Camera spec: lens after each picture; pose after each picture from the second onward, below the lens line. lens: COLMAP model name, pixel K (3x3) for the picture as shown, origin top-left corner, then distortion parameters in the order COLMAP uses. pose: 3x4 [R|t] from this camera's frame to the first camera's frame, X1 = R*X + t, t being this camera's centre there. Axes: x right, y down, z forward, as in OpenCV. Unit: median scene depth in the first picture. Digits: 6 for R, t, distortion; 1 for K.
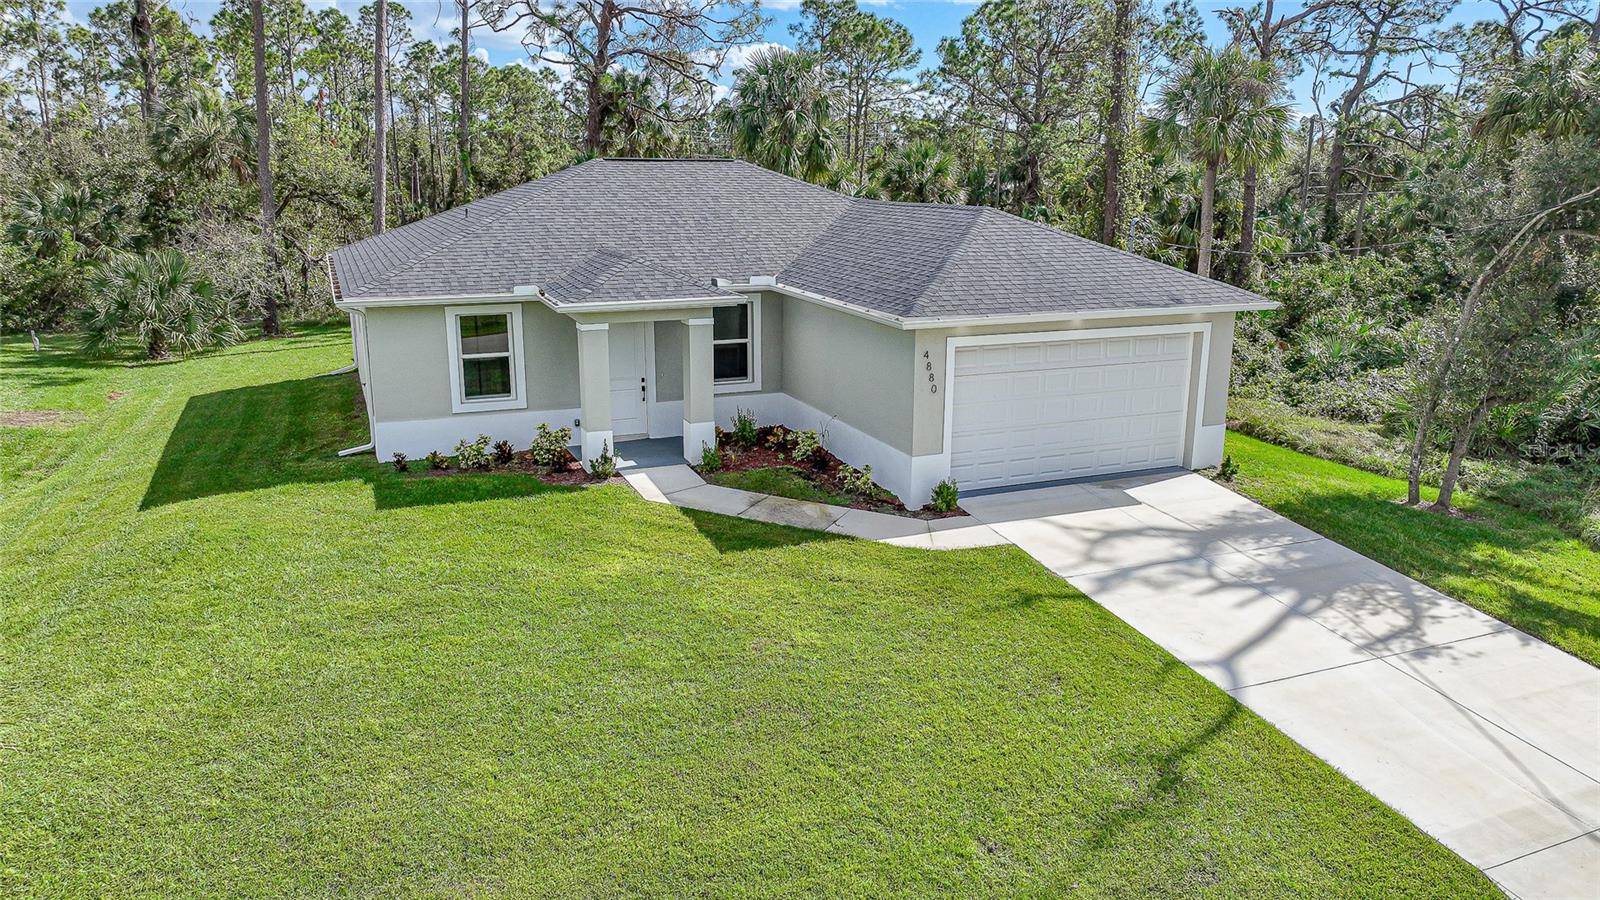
lens RADIAL K [[1121.7, 0, 802.3], [0, 1121.7, 448.7], [0, 0, 1]] dist [-0.002944, 0.021308]
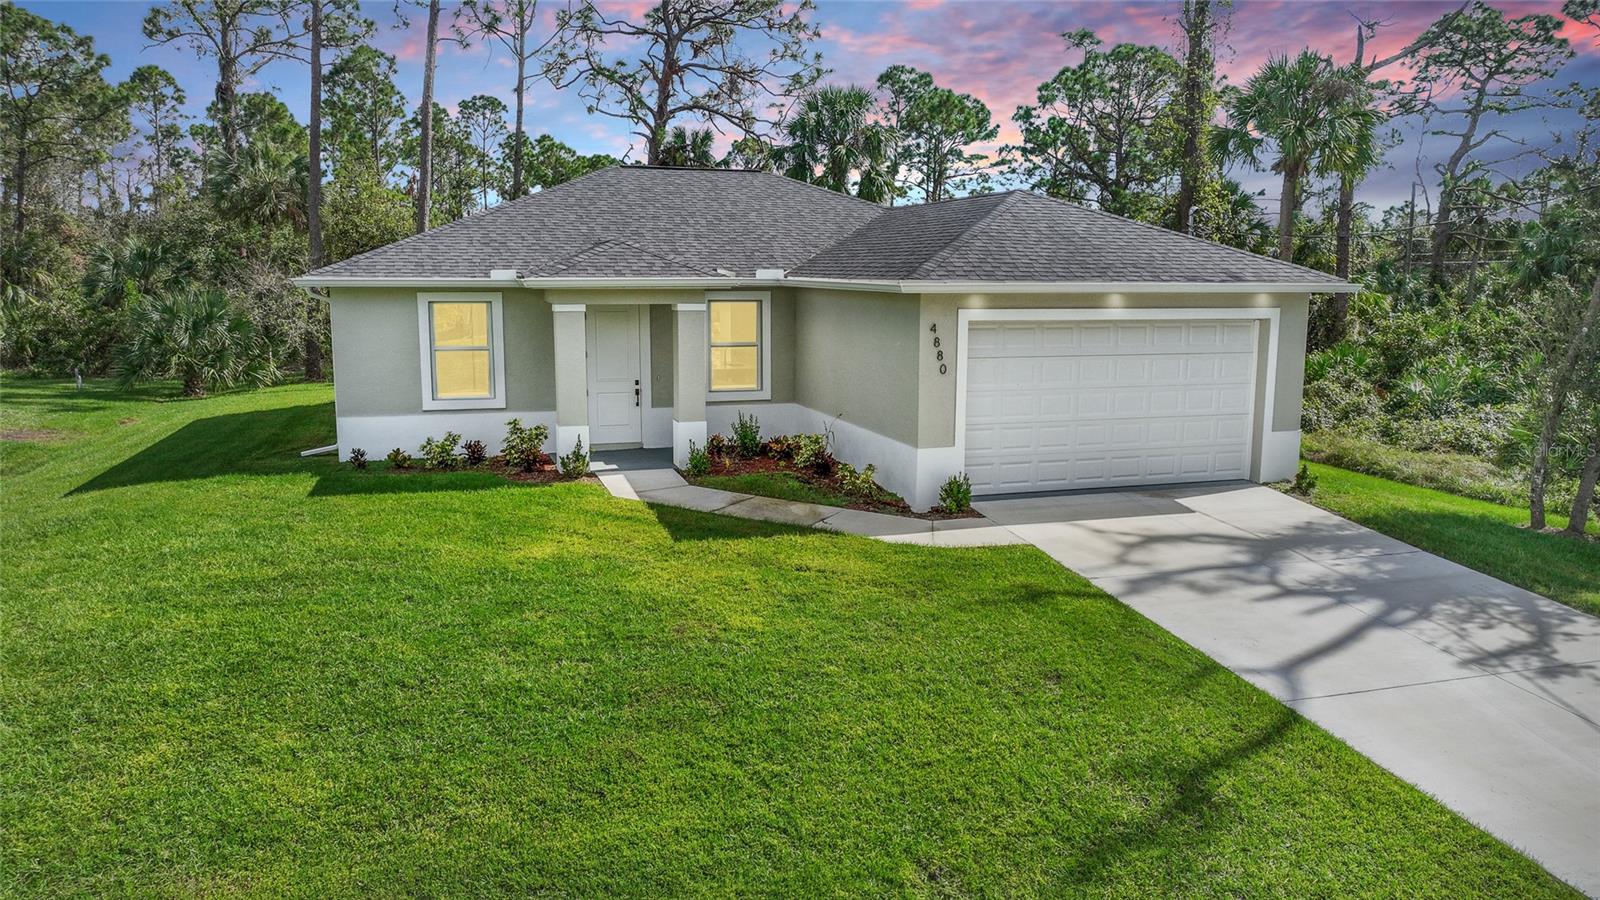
lens RADIAL K [[1121.7, 0, 802.7], [0, 1121.7, 451.9], [0, 0, 1]] dist [-0.002944, 0.021308]
pose [[0.996467, 0.012989, -0.082975, 0.081026], [-0.020271, 0.995955, -0.087534, 0.085896], [0.081503, 0.088906, 0.992700, 0.142207]]
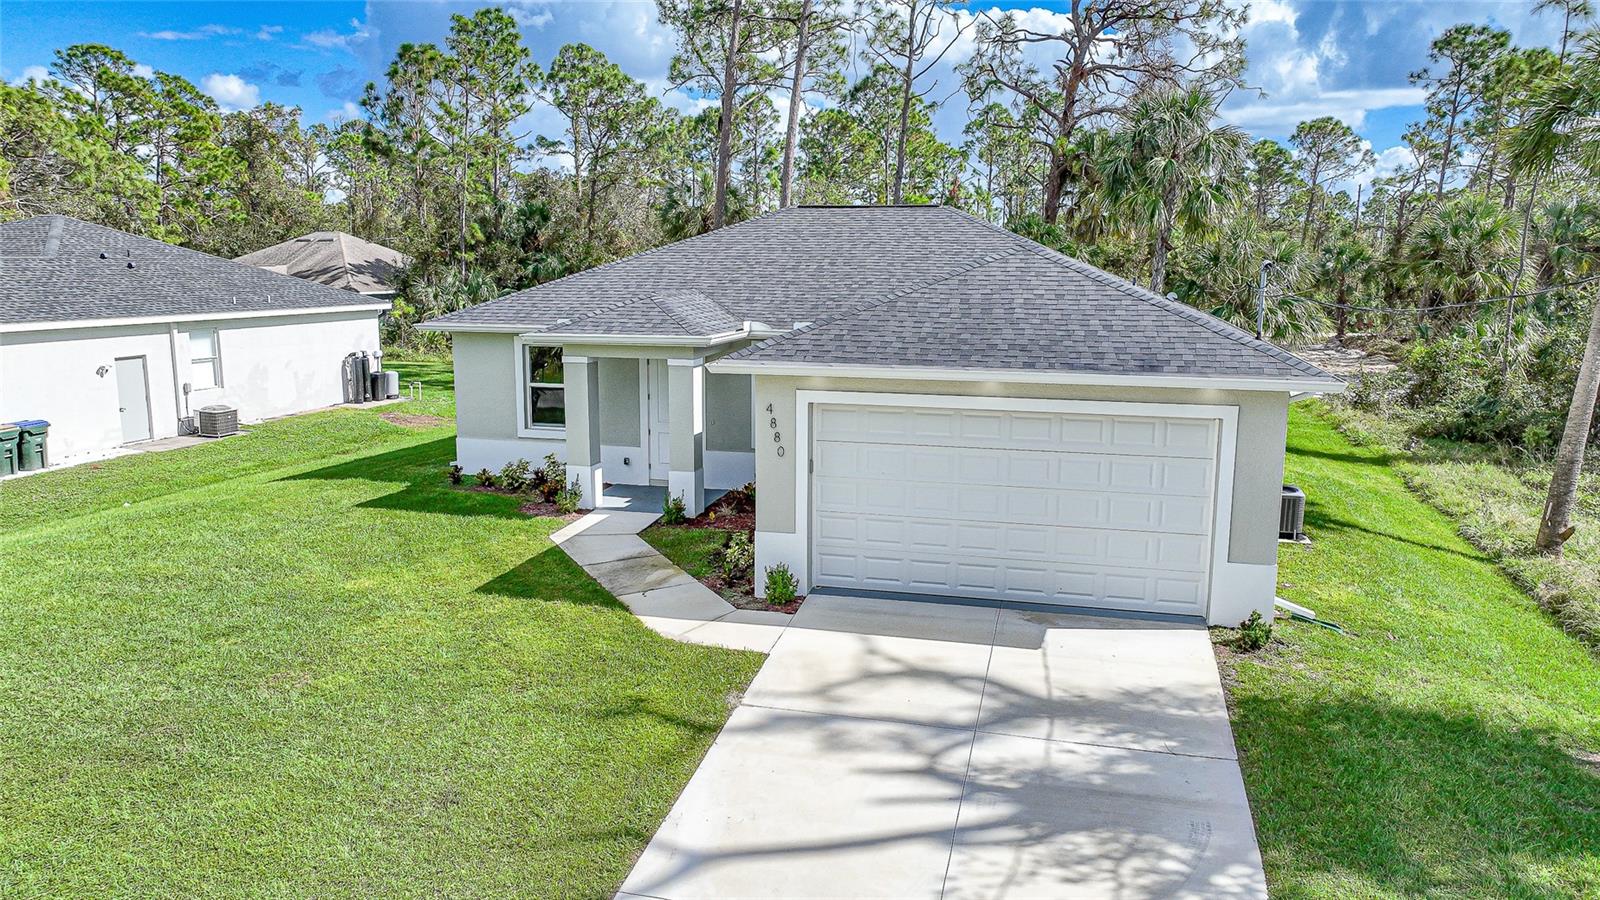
lens RADIAL K [[1121.7, 0, 803.1], [0, 1121.7, 454.4], [0, 0, 1]] dist [-0.002944, 0.021308]
pose [[0.800836, 0.104305, -0.589730, 0.601633], [-0.146356, 0.988945, -0.023833, -0.033734], [0.580725, 0.105397, 0.807249, 0.346884]]
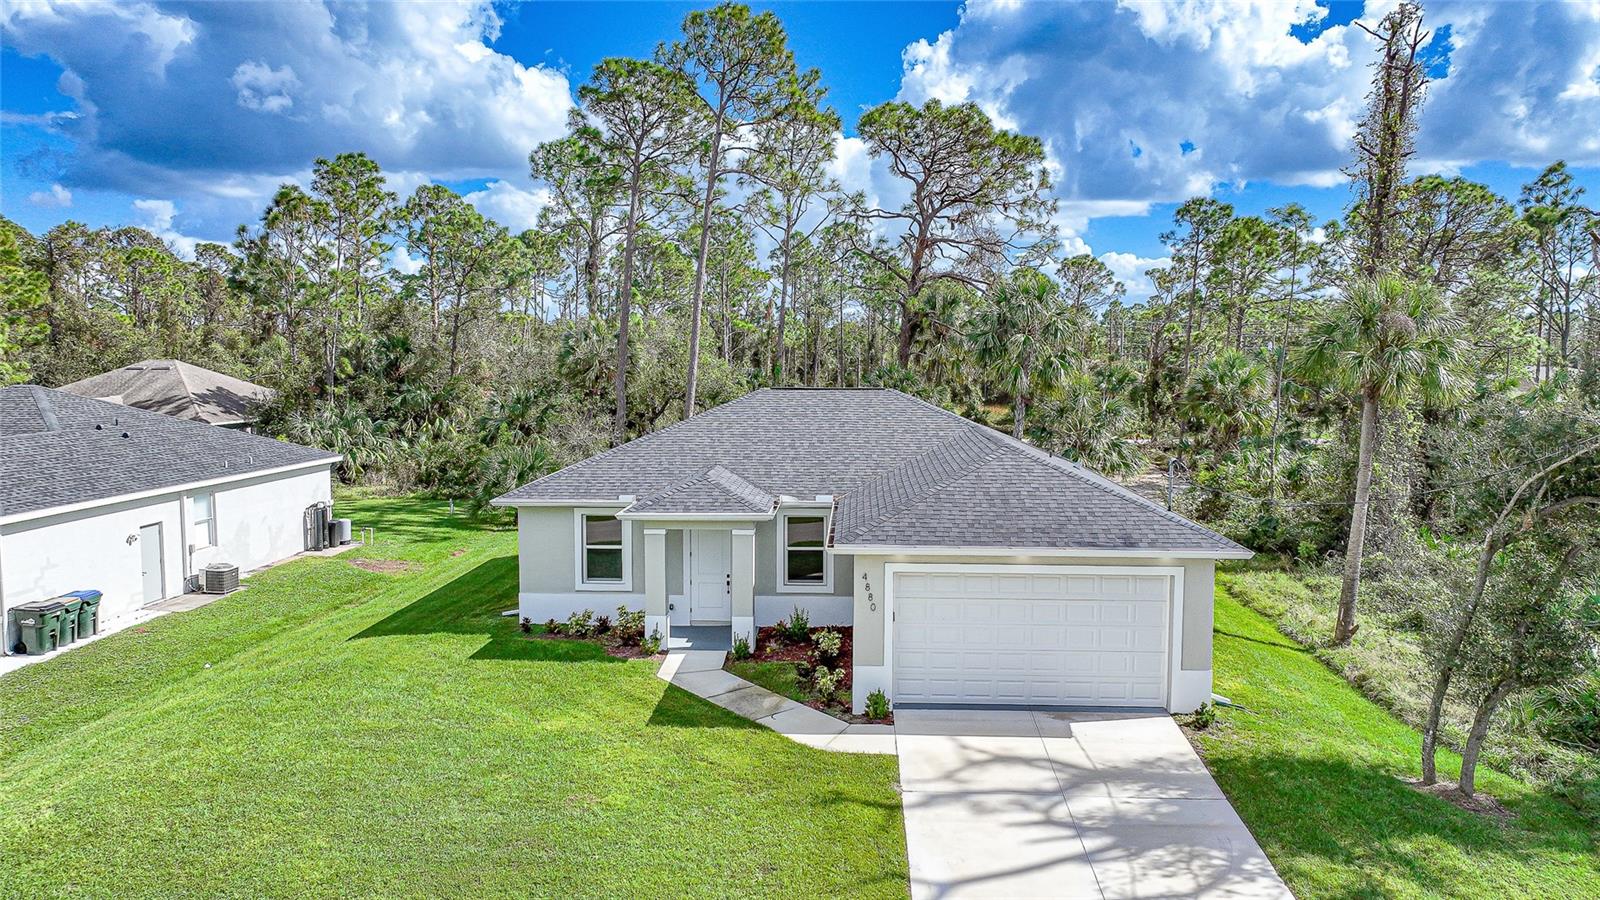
lens RADIAL K [[1121.7, 0, 804.9], [0, 1121.7, 447.4], [0, 0, 1]] dist [-0.002944, 0.021308]
pose [[0.907007, 0.034281, -0.419718, 0.519346], [-0.100793, 0.985384, -0.137330, -0.049029], [0.408875, 0.166864, 0.897205, -0.075598]]
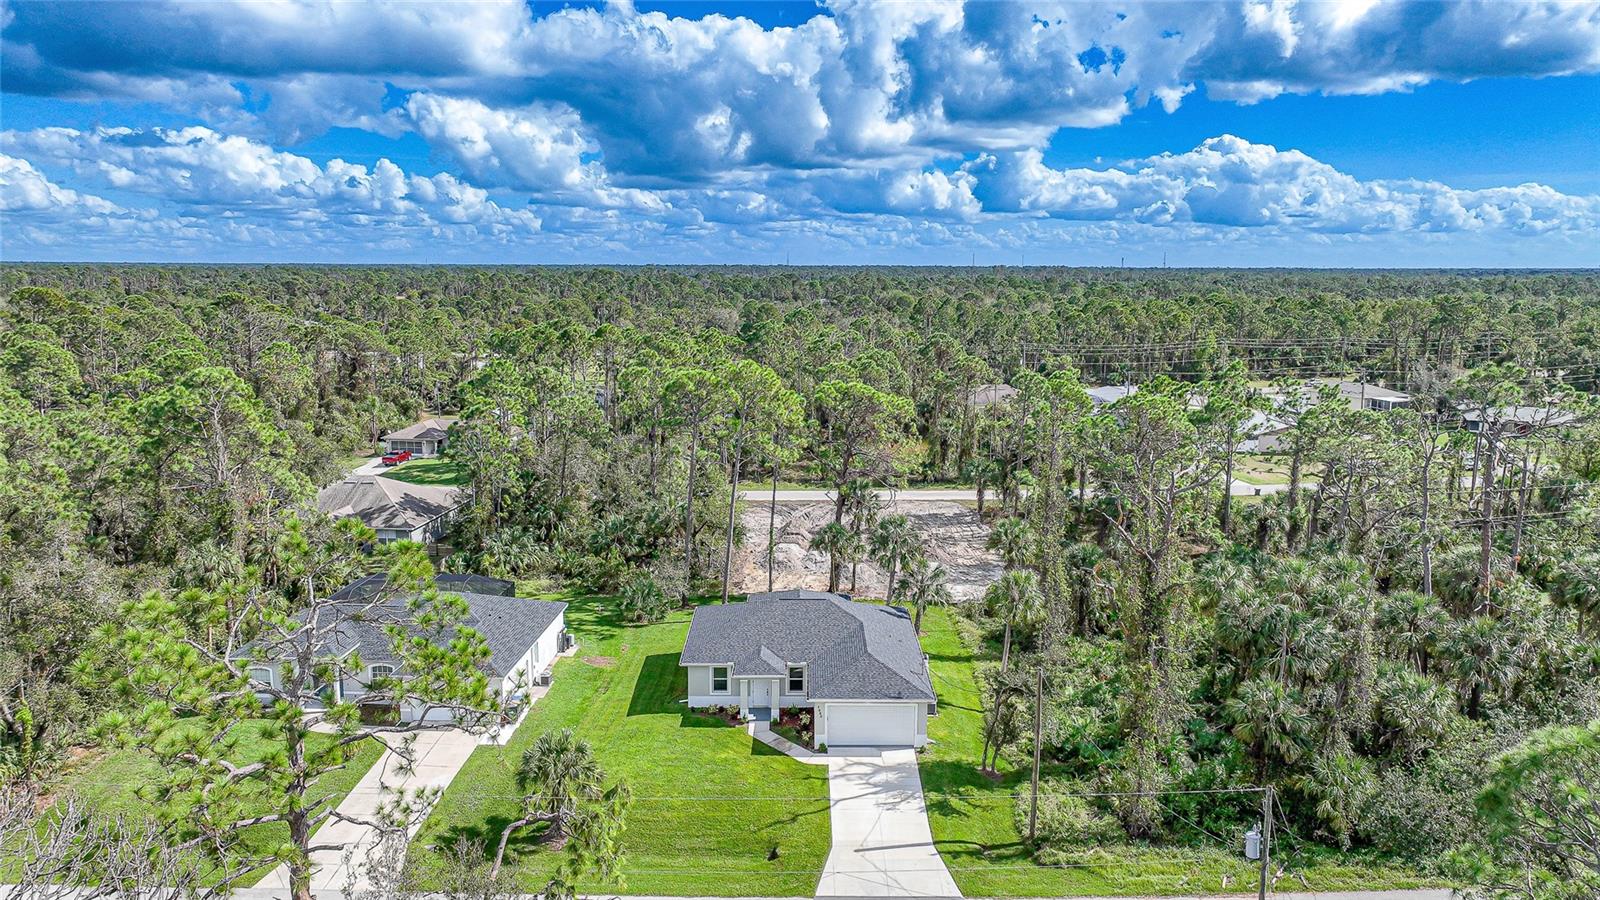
lens RADIAL K [[1121.7, 0, 800.0], [0, 1121.7, 447.2], [0, 0, 1]] dist [-0.002944, 0.021308]
pose [[0.921396, 0.054952, -0.384720, 1.375205], [-0.089392, 0.993376, -0.072202, -0.634682], [0.378204, 0.100918, 0.920205, -2.393152]]
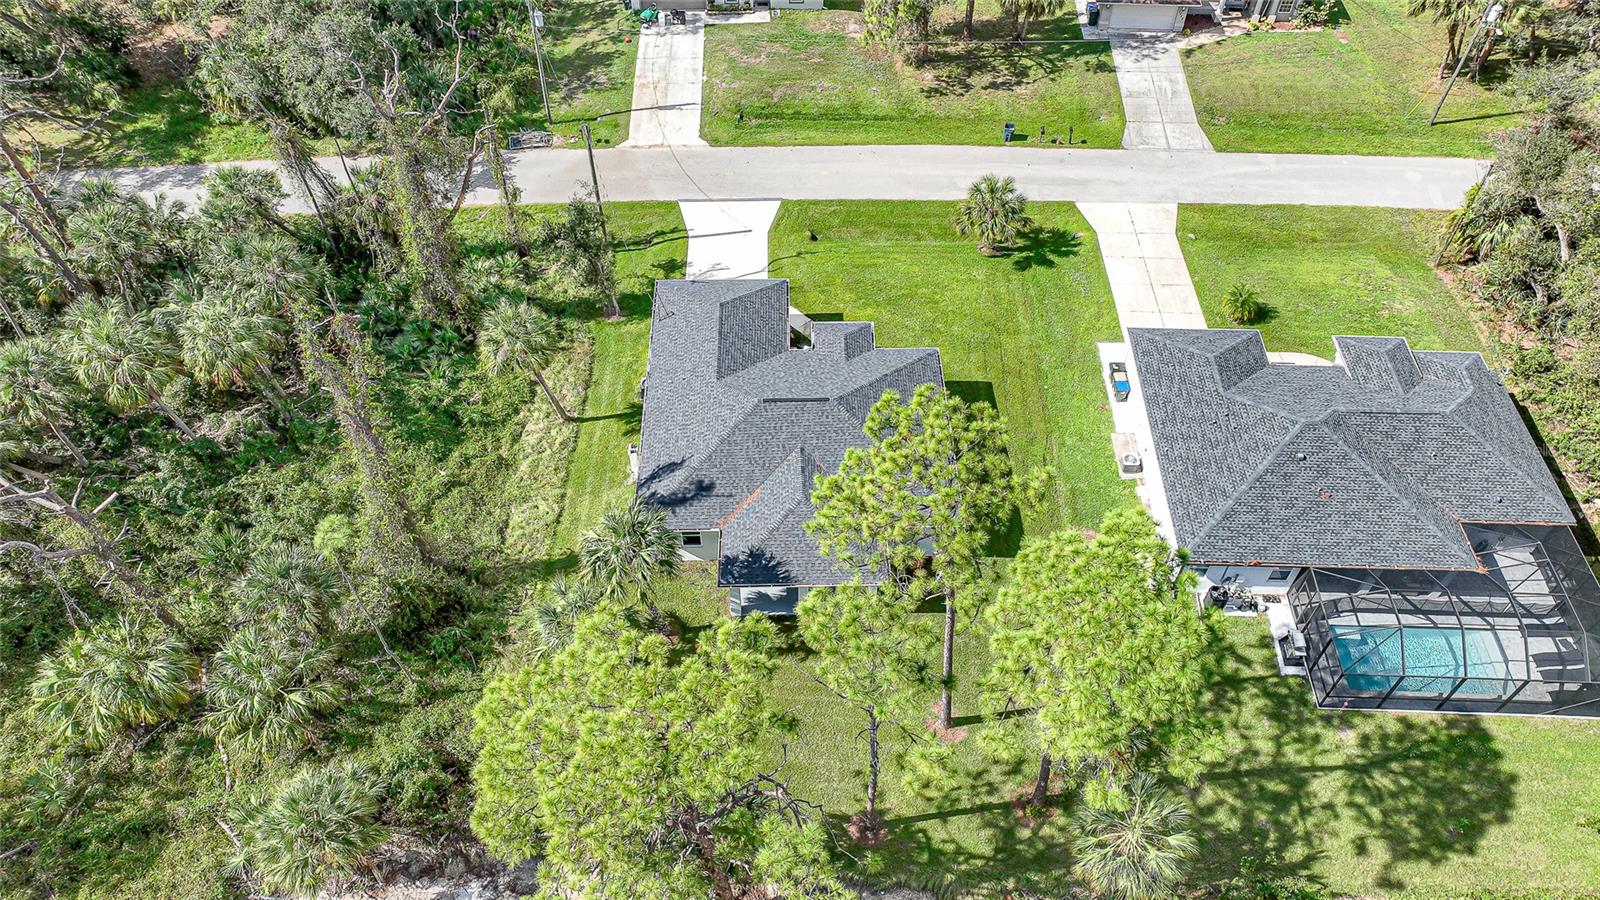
lens RADIAL K [[1121.7, 0, 801.0], [0, 1121.7, 453.2], [0, 0, 1]] dist [-0.002944, 0.021308]
pose [[-0.929448, -0.289414, 0.228836, -0.887697], [0.075371, 0.458213, 0.885641, -2.906722], [-0.361172, 0.840405, -0.404072, 2.748071]]
